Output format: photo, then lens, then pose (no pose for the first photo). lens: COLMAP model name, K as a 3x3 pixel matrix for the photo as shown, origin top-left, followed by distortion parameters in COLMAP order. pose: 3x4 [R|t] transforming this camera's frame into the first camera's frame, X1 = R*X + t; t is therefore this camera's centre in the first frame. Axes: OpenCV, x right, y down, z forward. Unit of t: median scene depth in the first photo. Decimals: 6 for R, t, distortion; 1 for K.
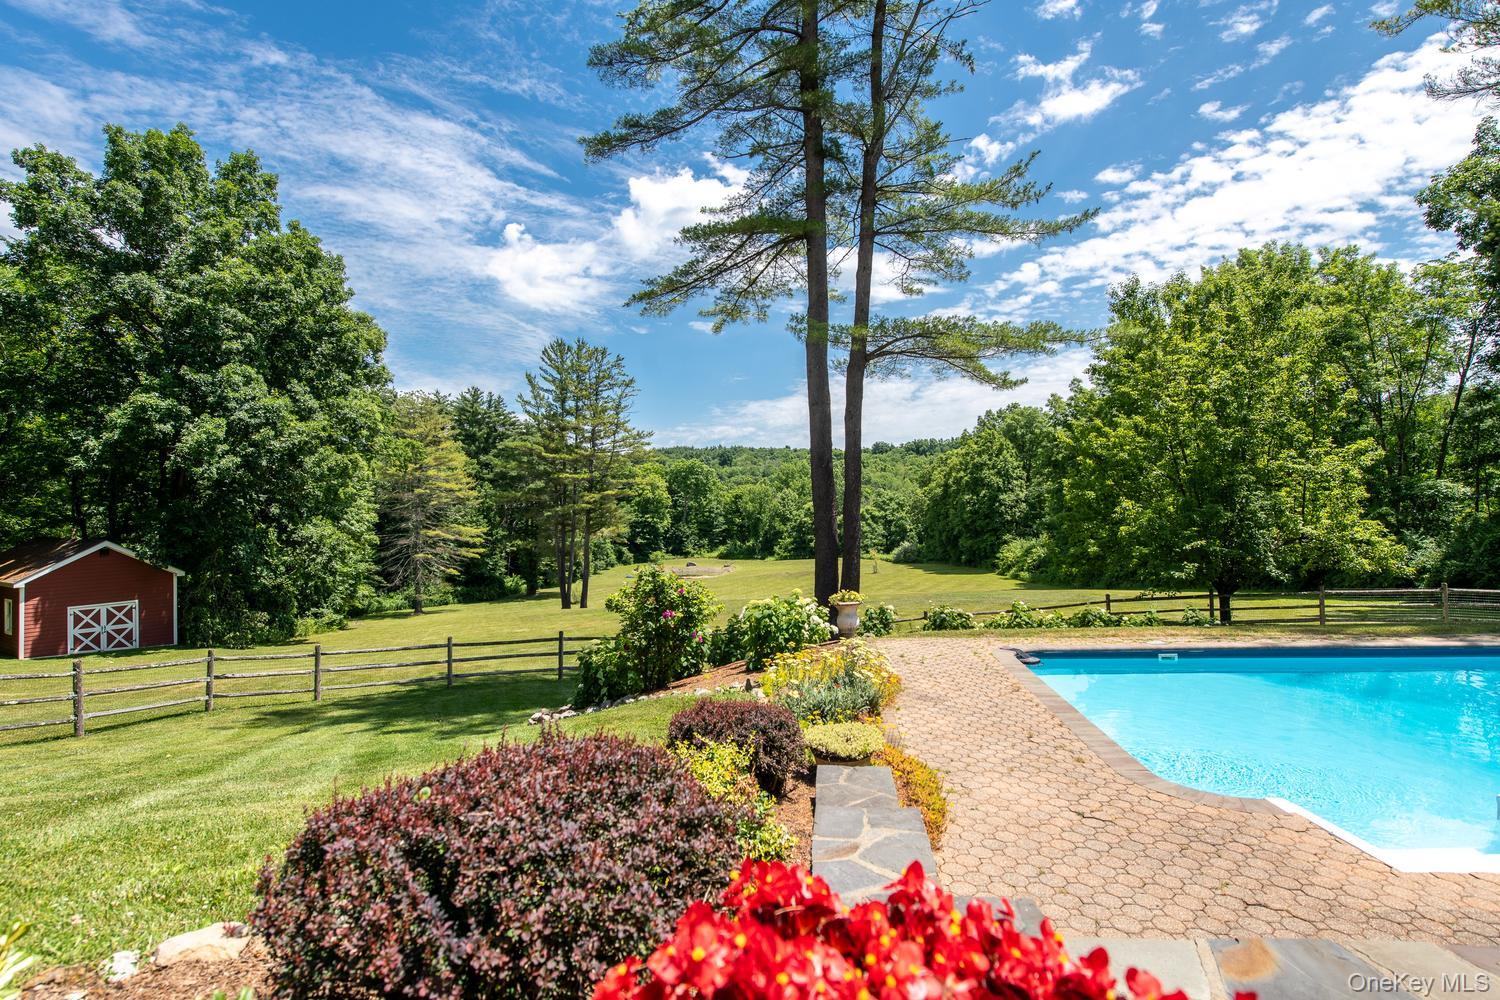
lens RADIAL K [[718.3, 0, 745.8], [0, 718.3, 497.2], [0, 0, 1]] dist [0.003164, -0.002006]
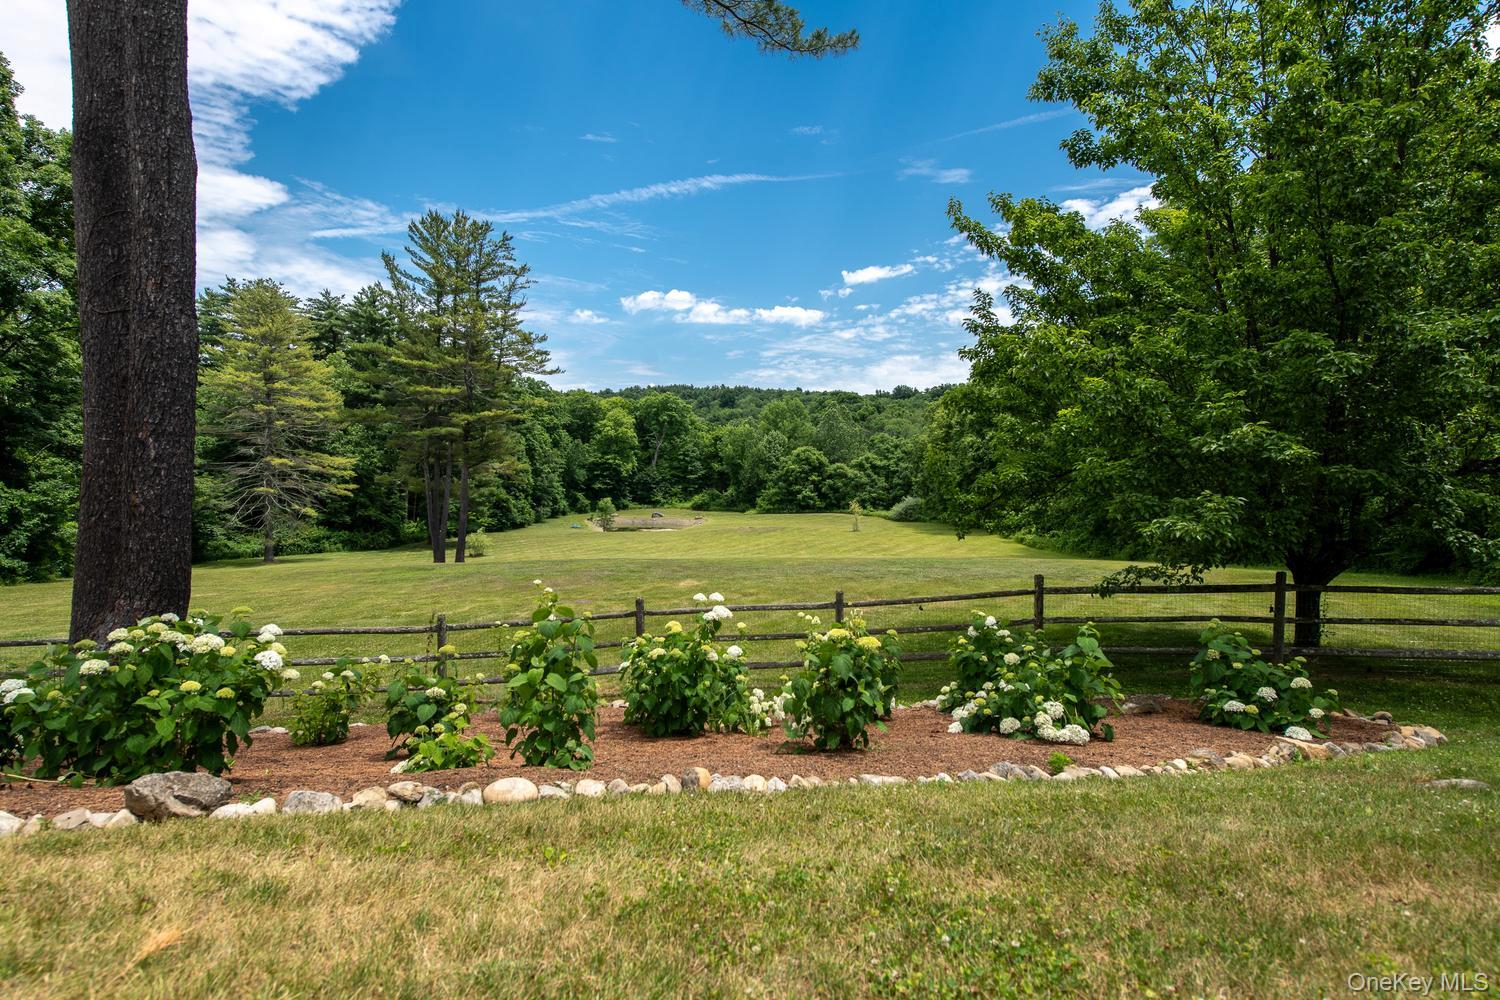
lens RADIAL K [[784.8, 0, 751.0], [0, 784.8, 498.7], [0, 0, 1]] dist [0.004058, -0.000351]
pose [[0.999416, 0.031570, -0.013054, 0.101384], [-0.030643, 0.997348, 0.066016, 0.019298], [0.015103, -0.065577, 0.997733, 0.159652]]
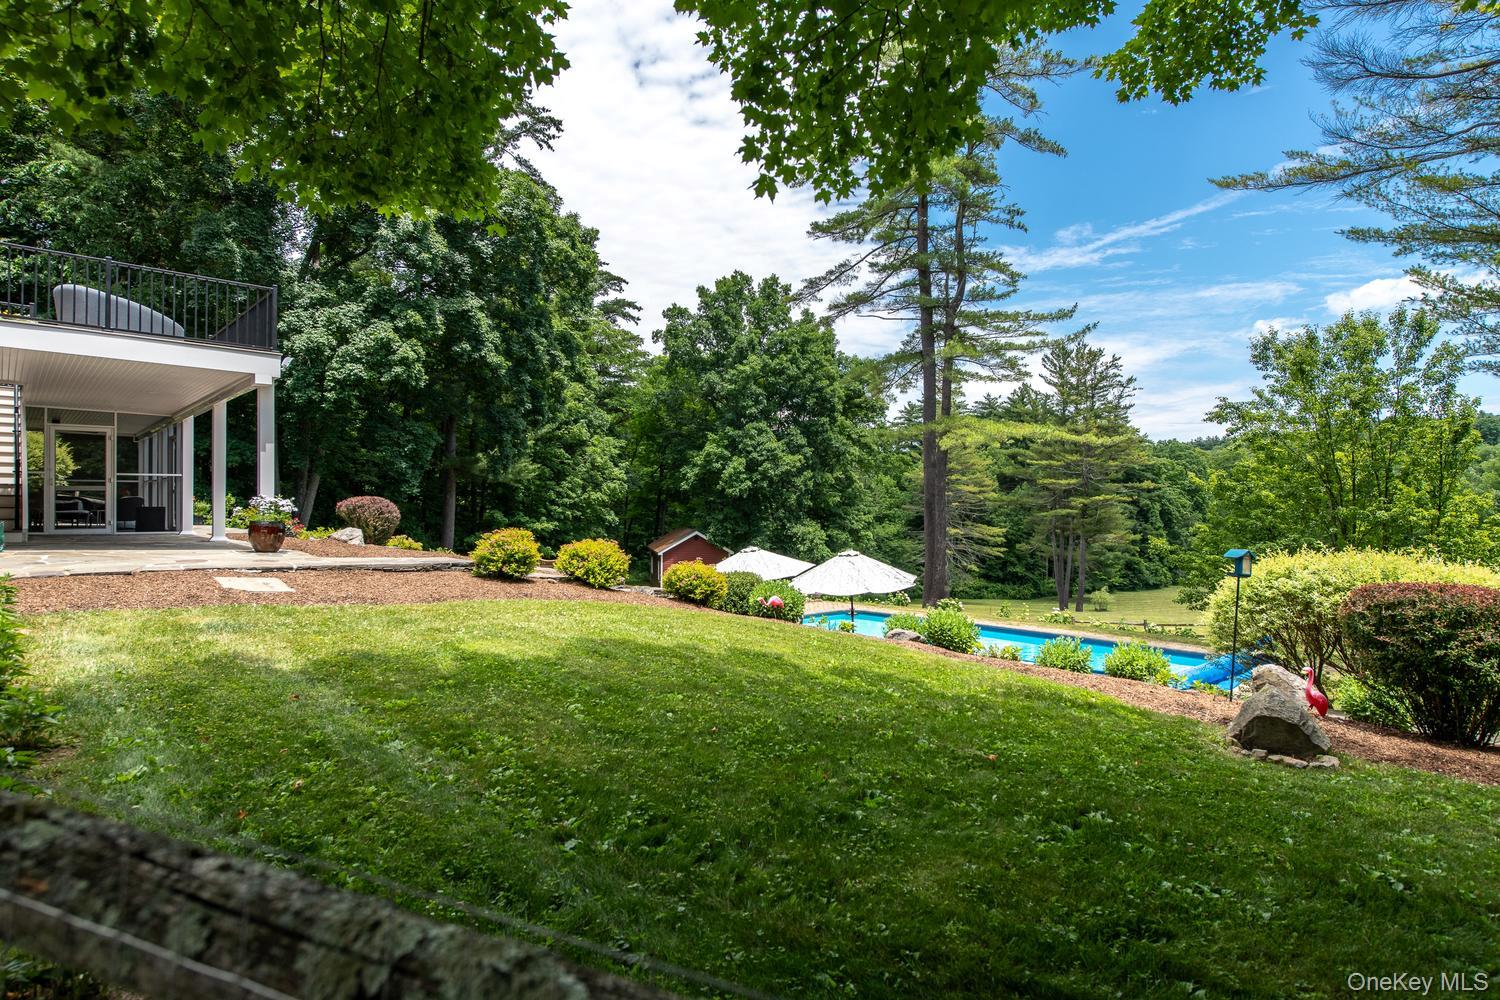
lens RADIAL K [[839.8, 0, 744.3], [0, 839.8, 496.4], [0, 0, 1]] dist [0.005038, 0.000112]
pose [[0.700297, 0.010116, -0.713780, 0.283444], [-0.001662, 0.999920, 0.012540, -0.021347], [0.713850, -0.007595, 0.700258, -0.147832]]
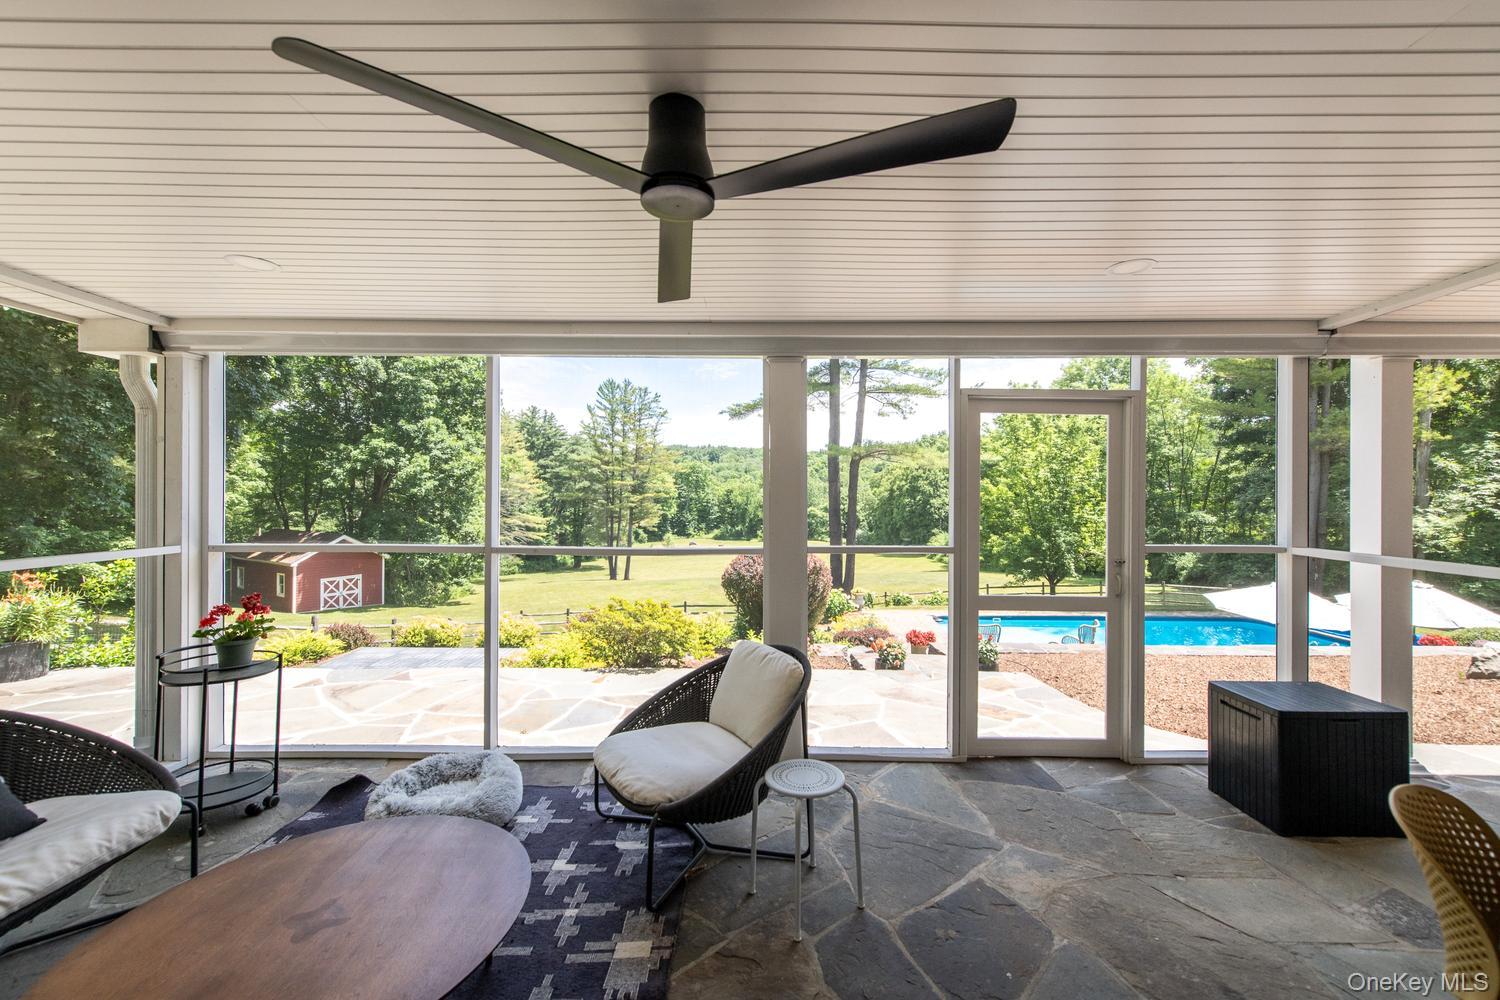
lens RADIAL K [[591.8, 0, 755.2], [0, 591.8, 491.8], [0, 0, 1]] dist [0.003698, 0.000249]
pose [[0.998474, 0.021640, 0.050799, -0.044200], [-0.022217, 0.999694, 0.010834, -0.028265], [-0.050549, -0.011946, 0.998650, -0.127316]]
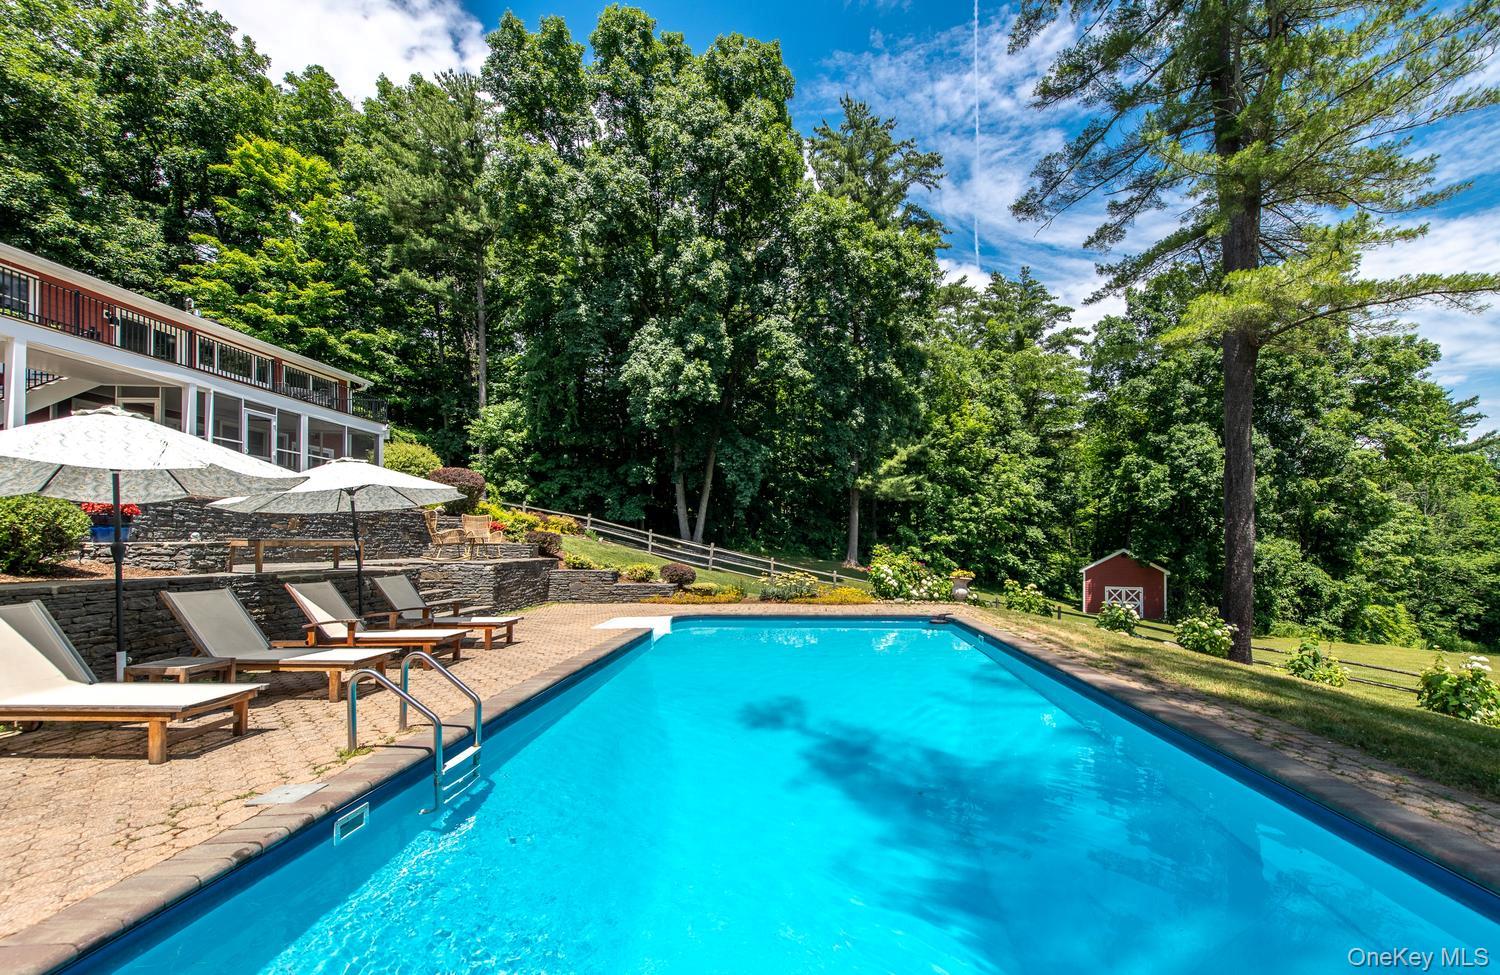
lens RADIAL K [[623.9, 0, 805.2], [0, 623.9, 537.1], [0, 0, 1]] dist [0.004701, 0.000122]
pose [[0.048223, 0.008359, -0.998802, 0.219275], [0.009327, 0.999918, 0.008819, 0.007419], [0.998793, -0.009741, 0.048141, 0.098462]]
